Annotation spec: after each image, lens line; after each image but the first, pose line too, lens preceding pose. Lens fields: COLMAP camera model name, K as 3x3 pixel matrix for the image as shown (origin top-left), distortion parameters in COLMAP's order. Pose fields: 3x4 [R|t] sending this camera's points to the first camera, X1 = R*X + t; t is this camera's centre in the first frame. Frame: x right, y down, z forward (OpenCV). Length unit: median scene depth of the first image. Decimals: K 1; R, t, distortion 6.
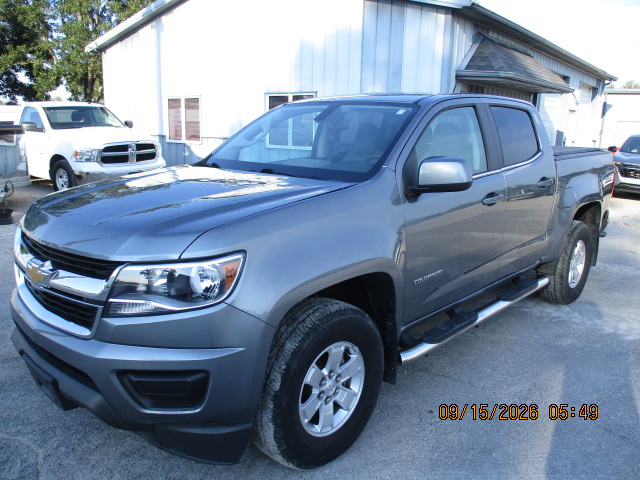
lens RADIAL K [[540.6, 0, 313.0], [0, 540.6, 246.6], [0, 0, 1]] dist [-0.038137, -0.003865]
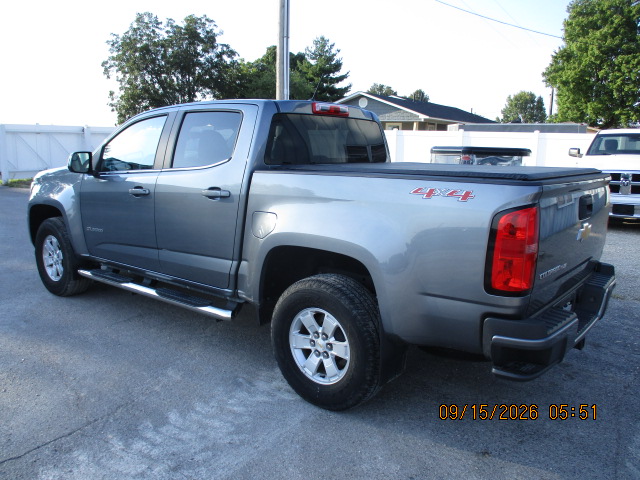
lens RADIAL K [[553.3, 0, 333.8], [0, 553.3, 239.8], [0, 0, 1]] dist [-0.042569, 0.009598]
pose [[0.081040, 0.165347, -0.982900, 1.207275], [-0.250583, 0.957849, 0.140472, -0.200739], [0.964697, 0.234915, 0.119057, 0.986265]]
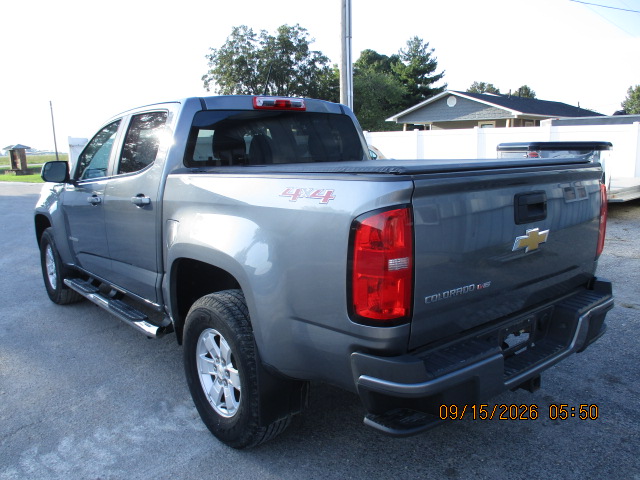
lens RADIAL K [[553.3, 0, 333.8], [0, 553.3, 239.8], [0, 0, 1]] dist [-0.042569, 0.009598]
pose [[-0.113117, 0.158028, -0.980934, 1.098950], [-0.213750, 0.960284, 0.179350, -0.246739], [0.970317, 0.229962, -0.074846, 1.221186]]
